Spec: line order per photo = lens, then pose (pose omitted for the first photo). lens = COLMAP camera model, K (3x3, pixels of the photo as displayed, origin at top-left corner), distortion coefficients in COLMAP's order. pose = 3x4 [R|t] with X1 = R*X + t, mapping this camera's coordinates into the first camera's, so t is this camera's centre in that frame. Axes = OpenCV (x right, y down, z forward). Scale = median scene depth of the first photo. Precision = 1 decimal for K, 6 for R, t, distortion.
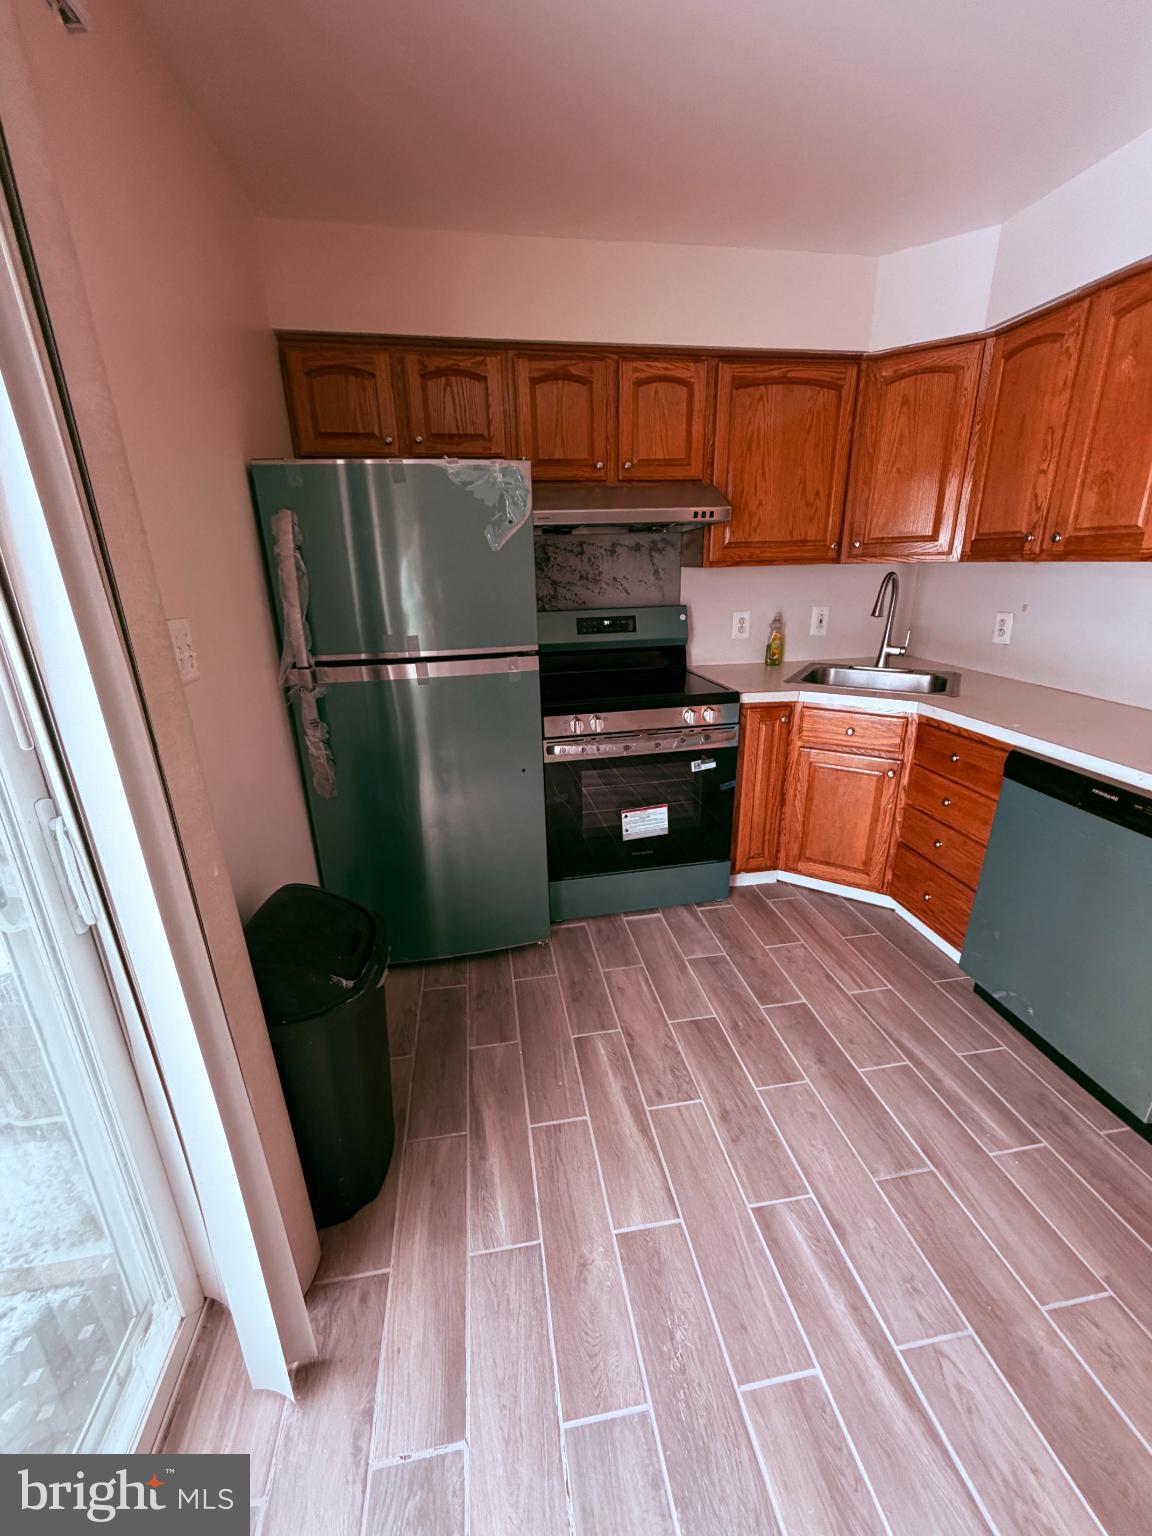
lens RADIAL K [[613.6, 0, 573.6], [0, 613.6, 767.3], [0, 0, 1]] dist [0.000158, 0.000254]
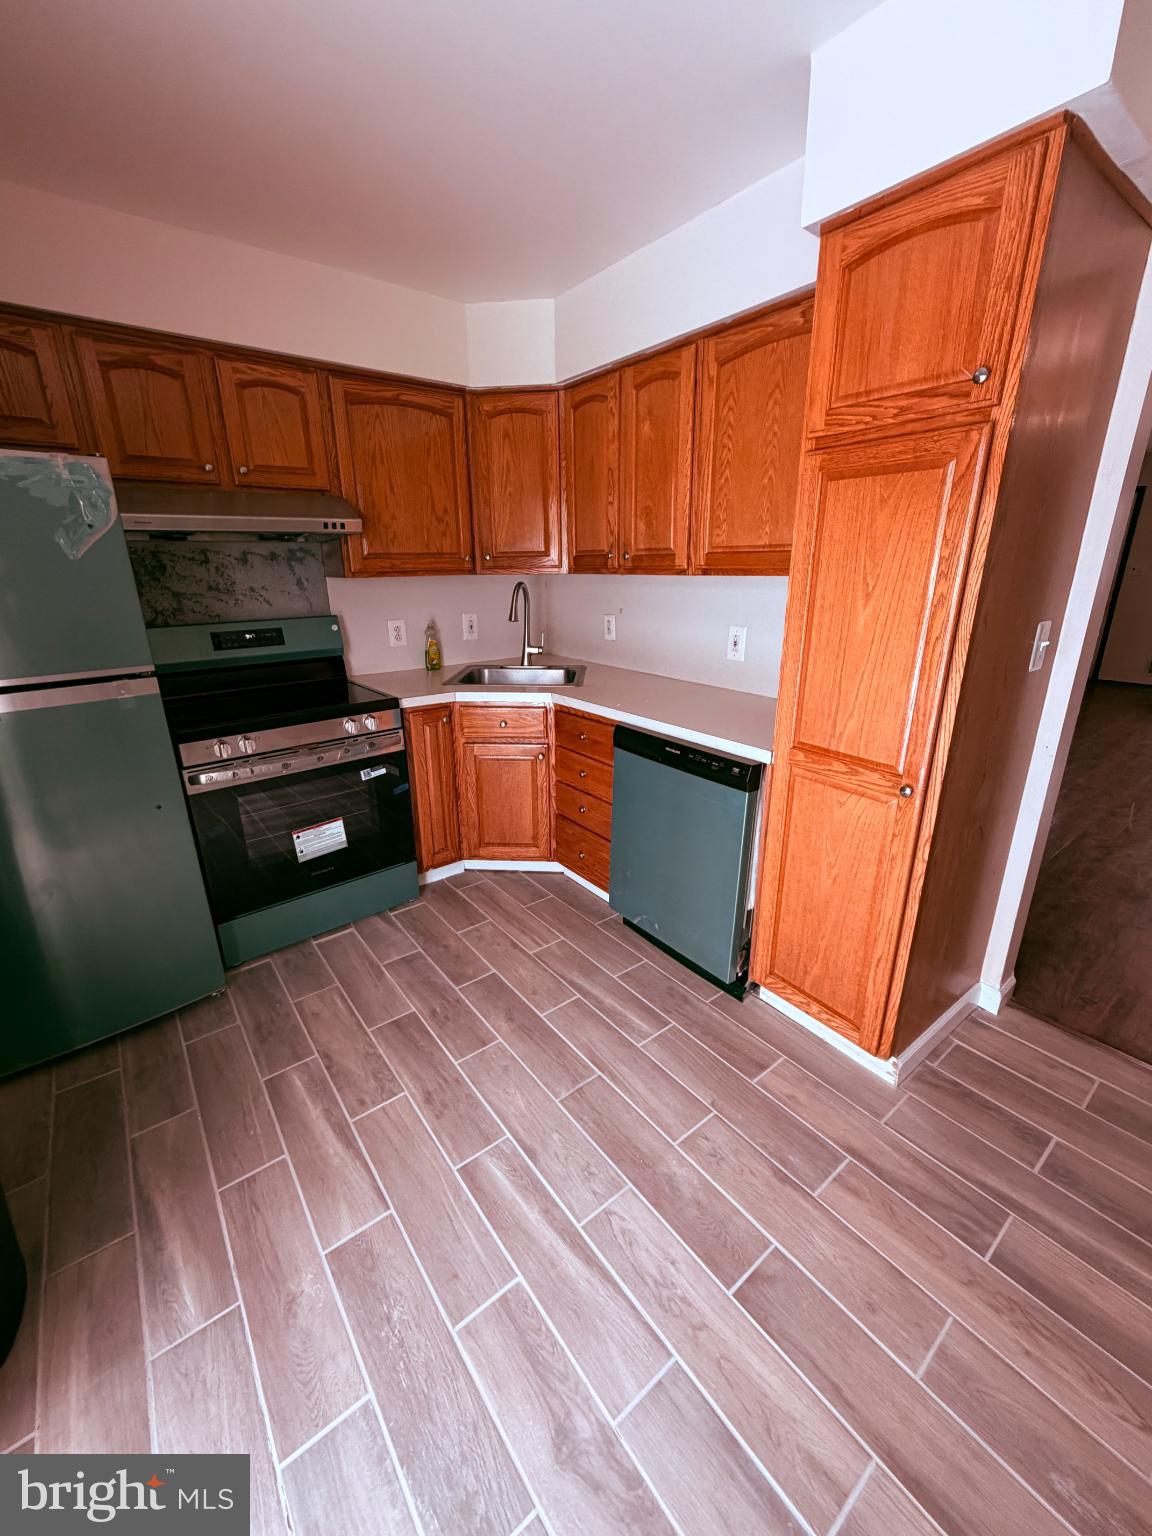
lens RADIAL K [[613.6, 0, 574.9], [0, 613.6, 765.9], [0, 0, 1]] dist [0.000158, 0.000254]
pose [[0.879829, -0.137302, 0.455027, 0.054114], [0.143290, 0.989447, 0.021499, 0.014206], [-0.453177, 0.046286, 0.890218, -0.063474]]
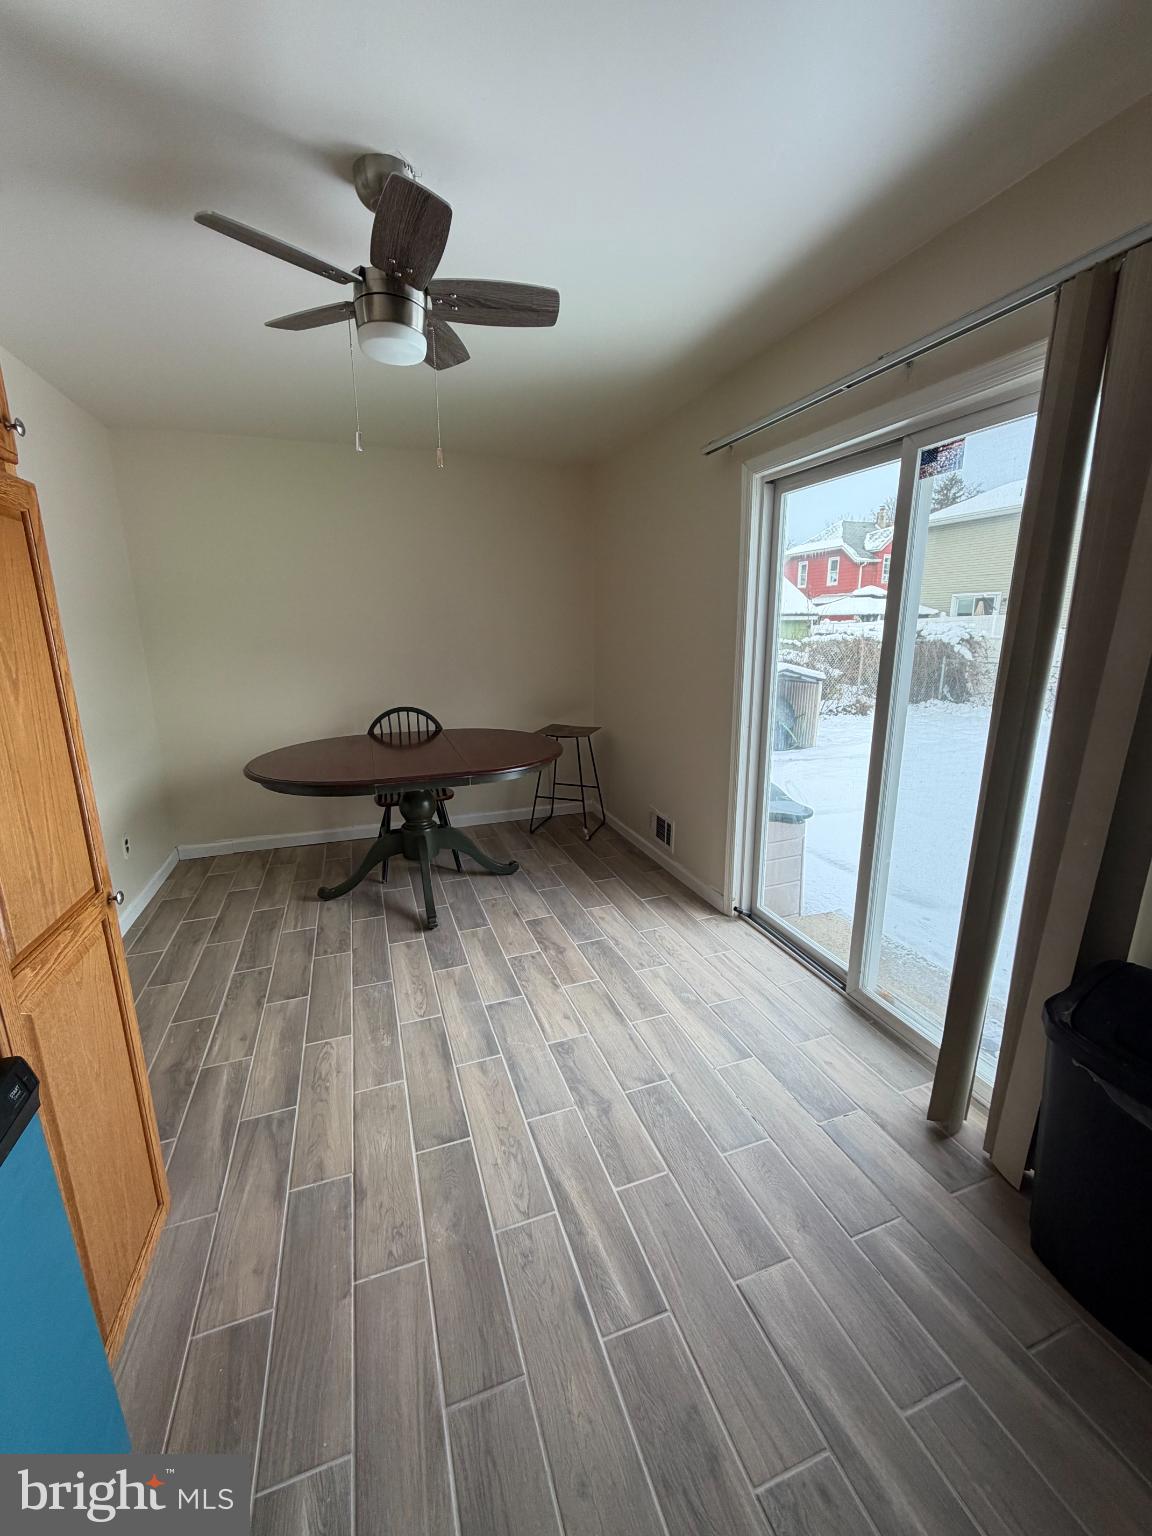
lens RADIAL K [[613.6, 0, 575.1], [0, 613.6, 767.3], [0, 0, 1]] dist [0.000158, 0.000254]
pose [[-0.983424, 0.075196, -0.164990, 0.359090], [-0.024057, 0.847791, 0.529785, -0.325946], [0.179715, 0.524973, -0.831929, 0.913782]]
